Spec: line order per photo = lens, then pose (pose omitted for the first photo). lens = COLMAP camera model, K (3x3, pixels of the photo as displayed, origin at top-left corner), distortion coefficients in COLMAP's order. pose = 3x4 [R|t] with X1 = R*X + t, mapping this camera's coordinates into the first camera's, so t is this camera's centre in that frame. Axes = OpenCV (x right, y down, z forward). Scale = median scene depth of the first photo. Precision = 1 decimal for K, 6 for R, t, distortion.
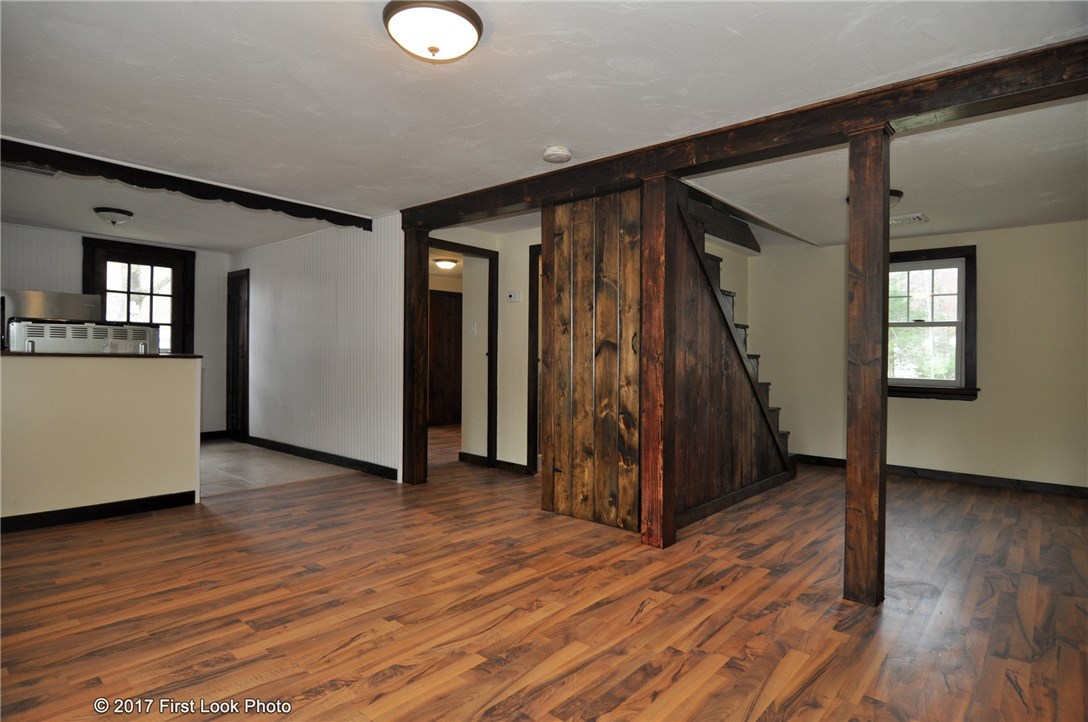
lens RADIAL K [[554.3, 0, 563.0], [0, 554.3, 364.7], [0, 0, 1]] dist [-0.018094, -0.001406]
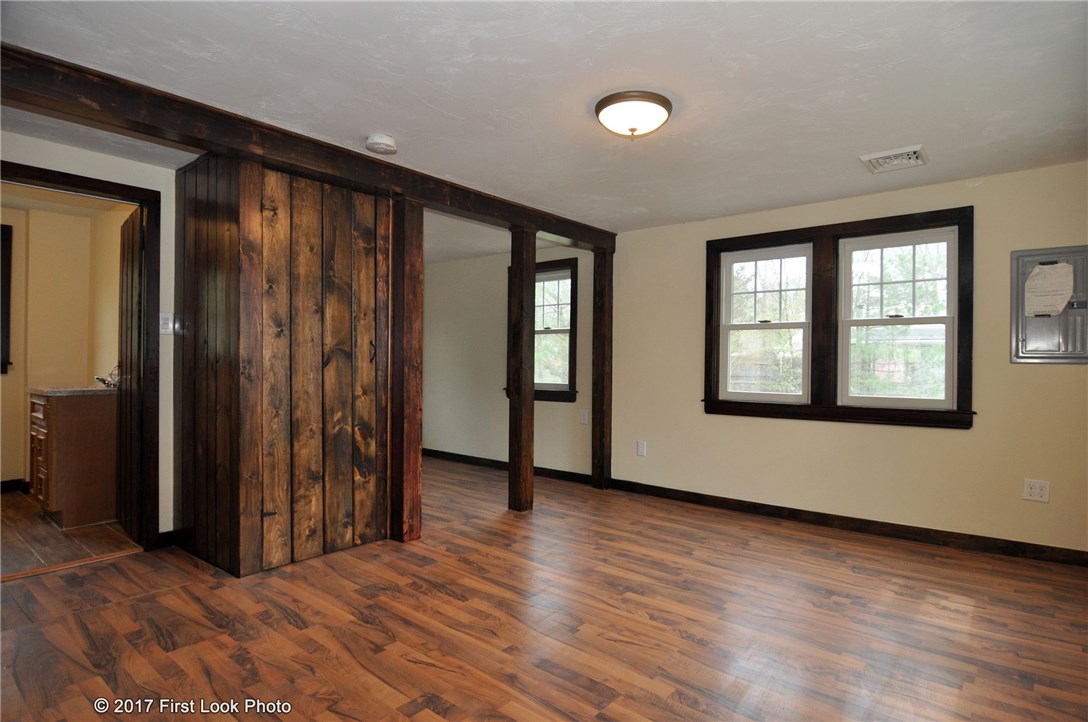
lens RADIAL K [[554.3, 0, 563.0], [0, 554.3, 364.7], [0, 0, 1]] dist [-0.018094, -0.001406]
pose [[0.016366, -0.018030, 0.999703, -0.869222], [0.002475, 0.999835, 0.017992, -0.033517], [-0.999863, 0.002180, 0.016408, 0.655575]]
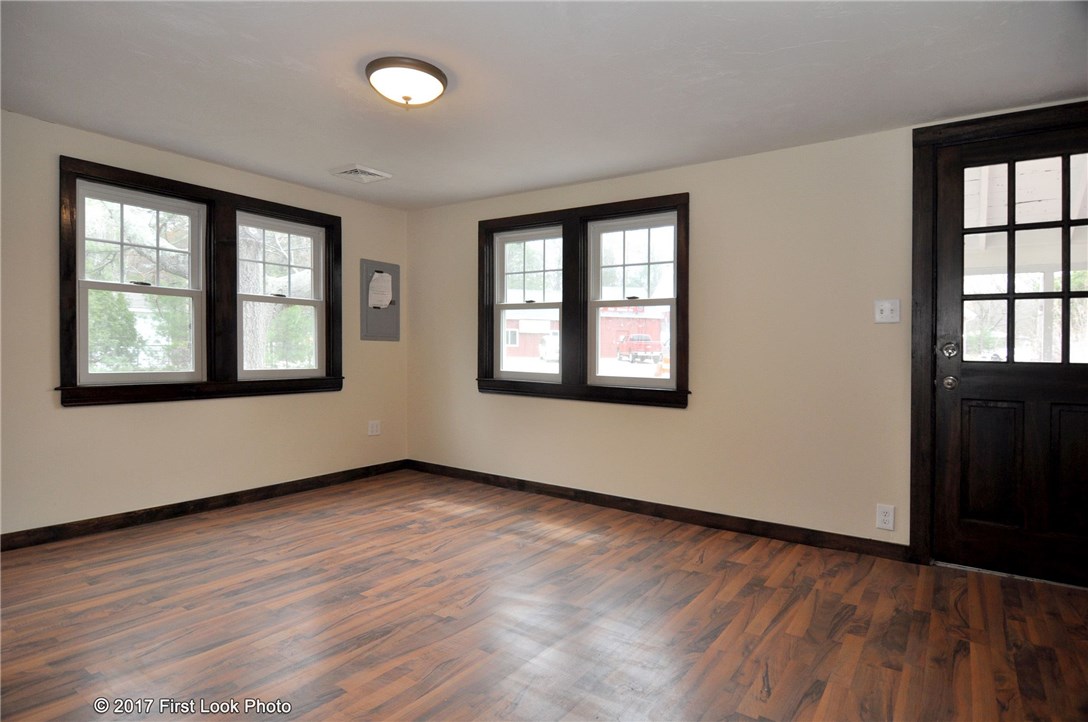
lens RADIAL K [[601.1, 0, 534.8], [0, 601.1, 356.1], [0, 0, 1]] dist [-0.005036, -0.010418]
pose [[-0.998910, -0.036913, -0.028586, -0.274317], [-0.037680, 0.998931, 0.026765, -0.032655], [0.027567, 0.027813, -0.999233, 1.358652]]
